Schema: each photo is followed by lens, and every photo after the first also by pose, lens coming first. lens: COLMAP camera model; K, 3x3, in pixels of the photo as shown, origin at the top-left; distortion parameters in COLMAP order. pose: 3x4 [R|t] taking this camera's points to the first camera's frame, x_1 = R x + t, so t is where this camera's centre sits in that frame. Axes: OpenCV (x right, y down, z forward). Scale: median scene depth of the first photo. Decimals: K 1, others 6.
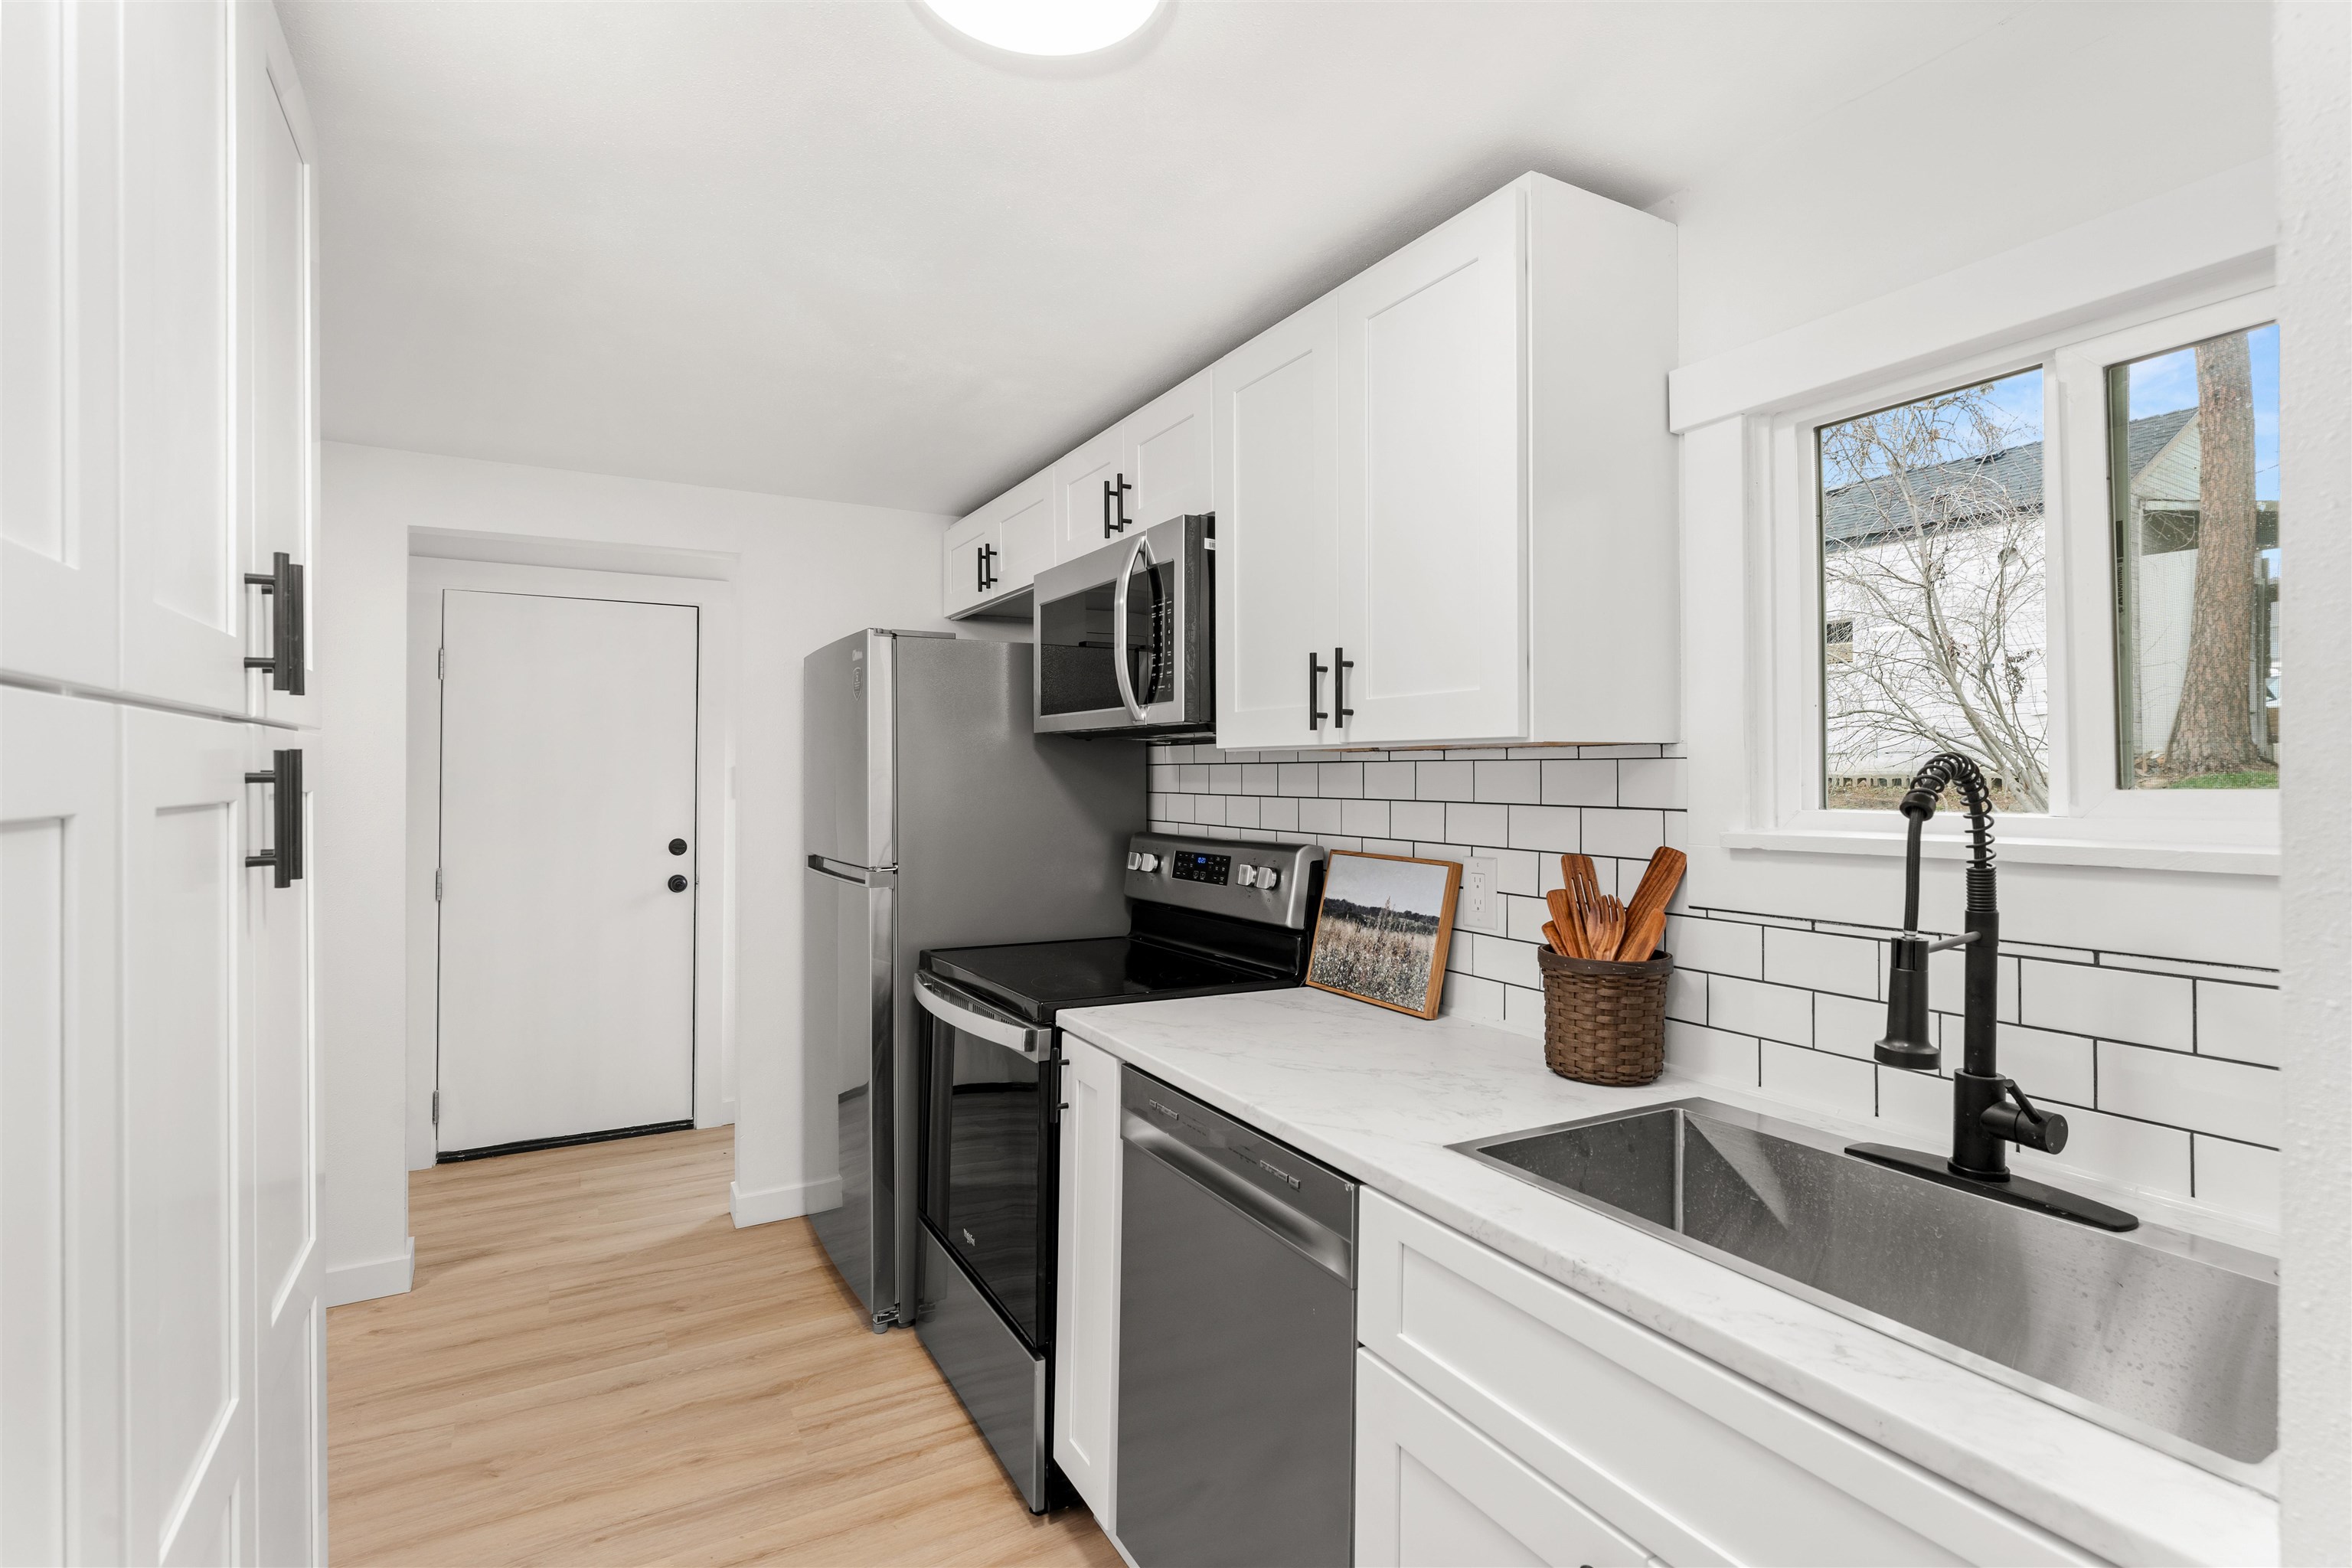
lens RADIAL K [[1100.6, 0, 1171.9], [0, 1100.6, 774.5], [0, 0, 1]] dist [-0.005184, -0.001843]
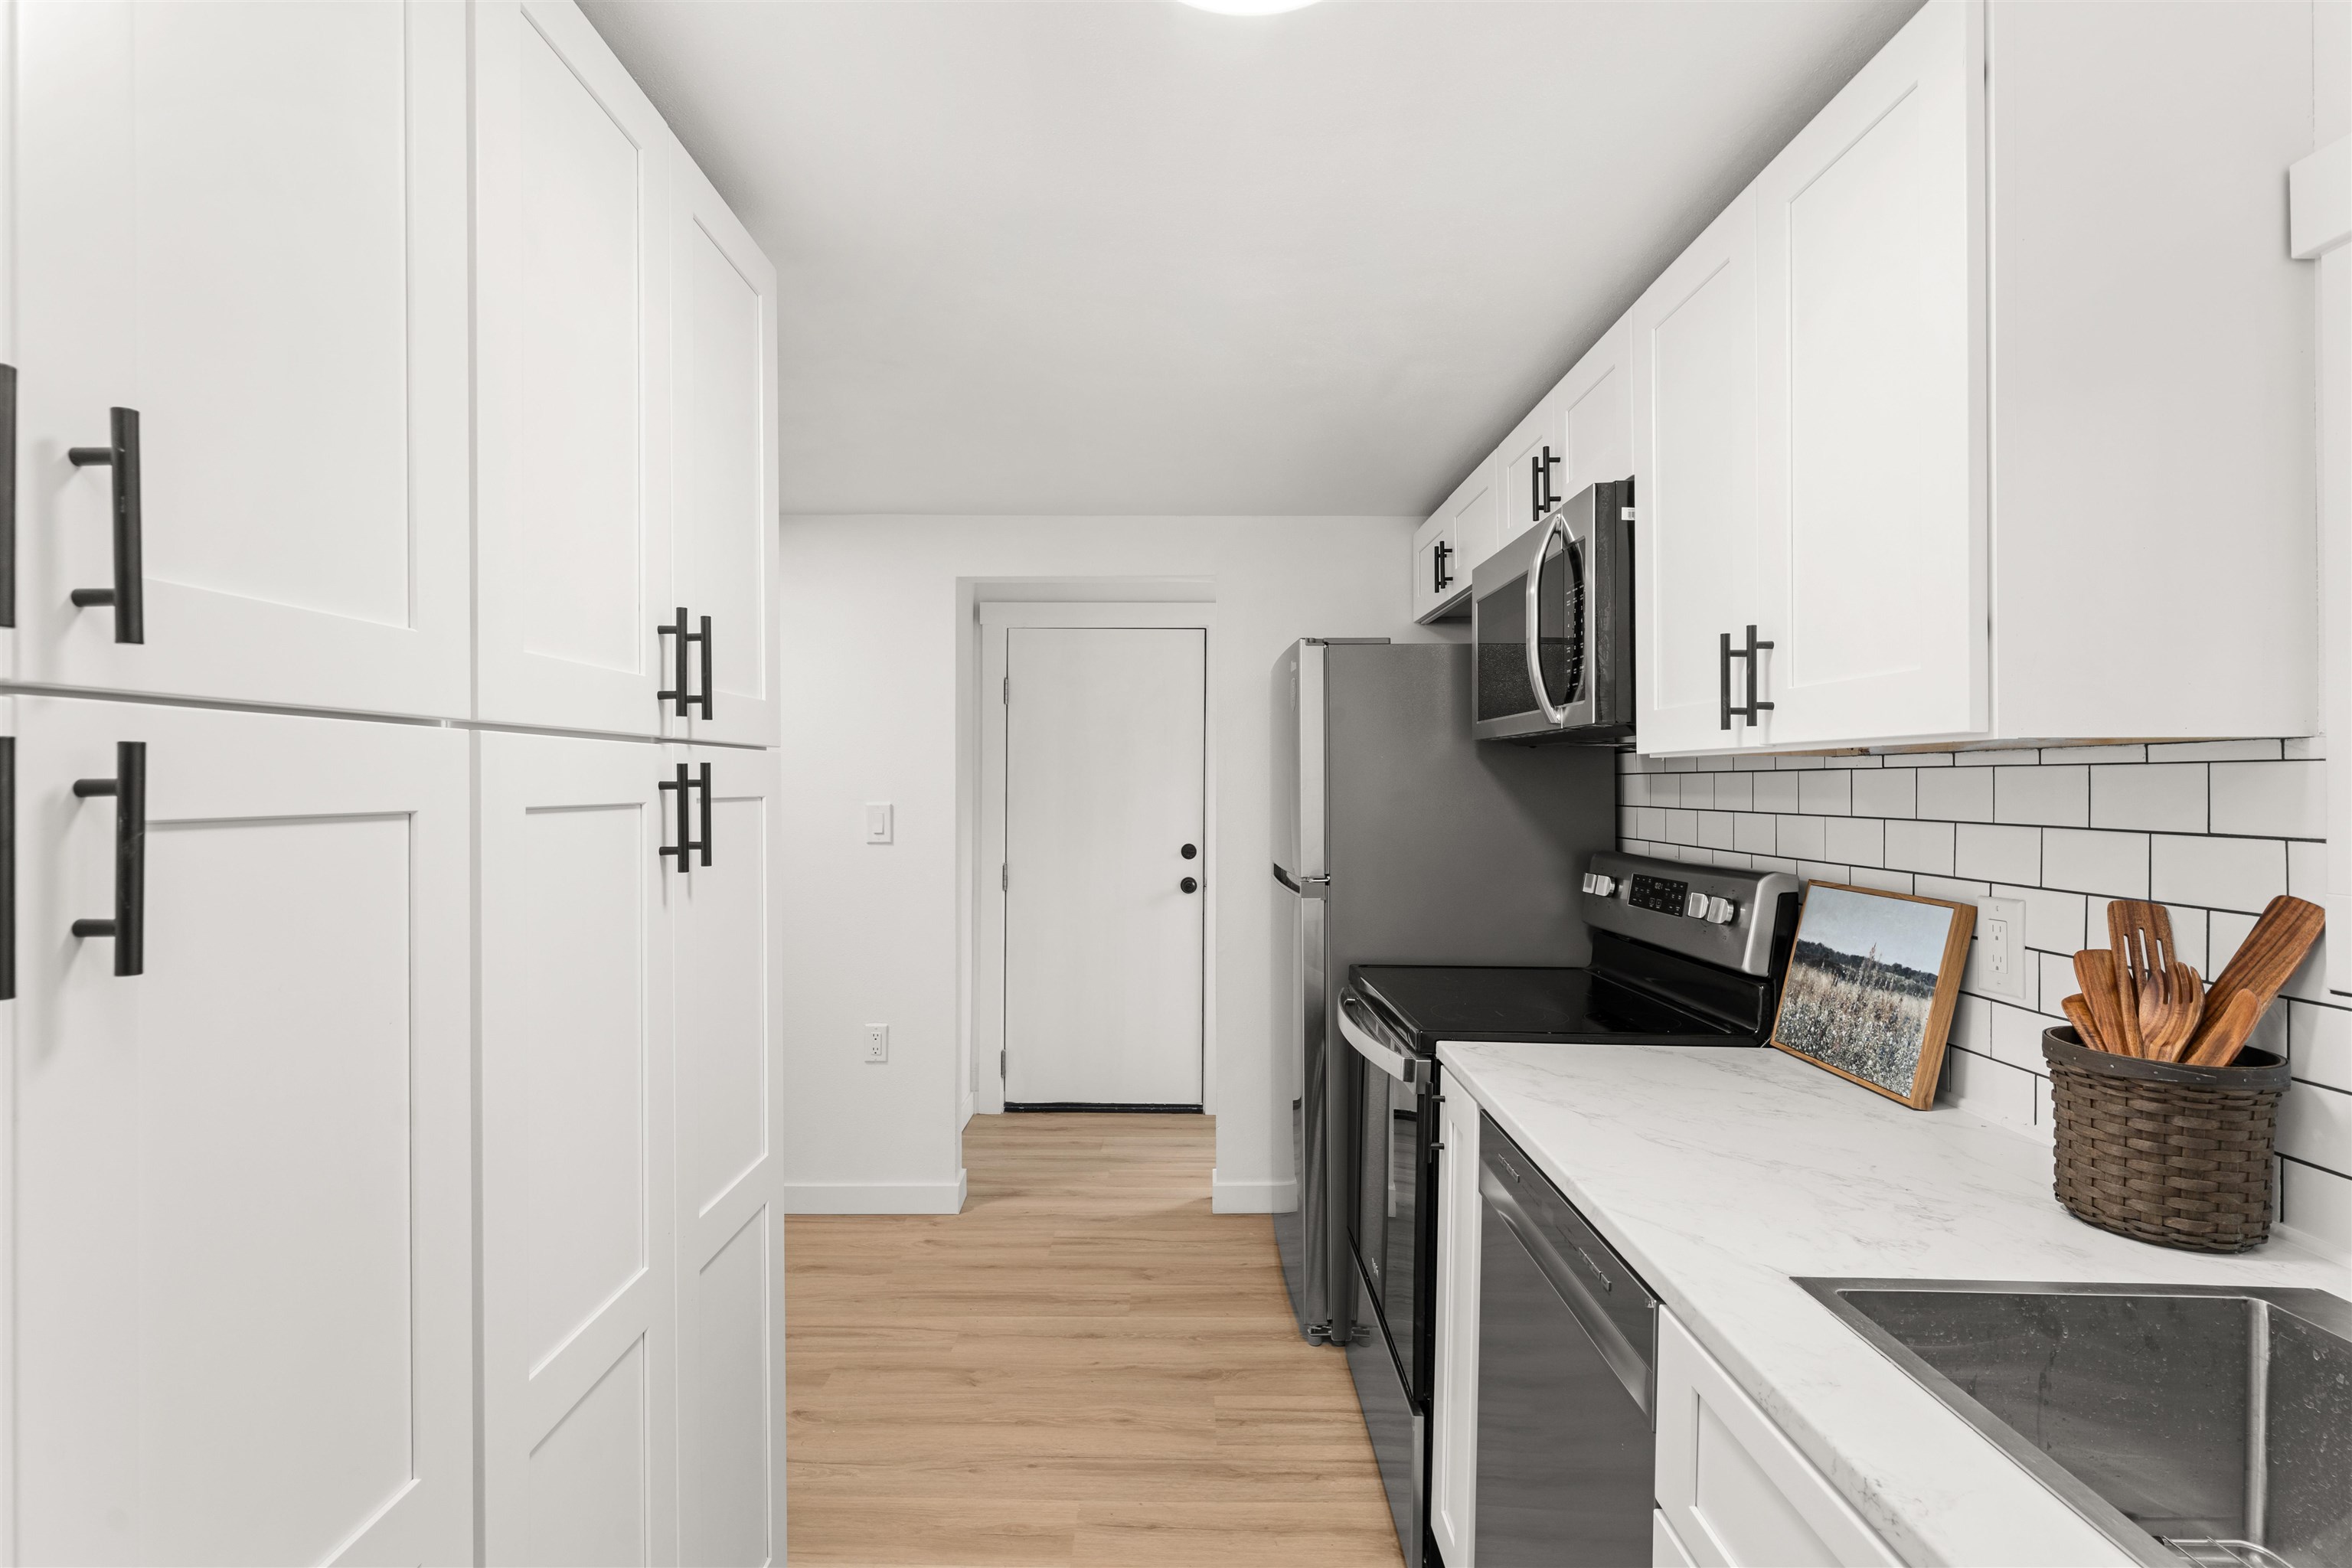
lens RADIAL K [[1112.3, 0, 1171.9], [0, 1112.3, 786.6], [0, 0, 1]] dist [-0.002706, -0.001385]
pose [[0.868126, 0.002214, -0.496339, 0.155490], [-0.001716, 0.999997, 0.001459, 0.000752], [0.496341, -0.000415, 0.868127, 0.078353]]
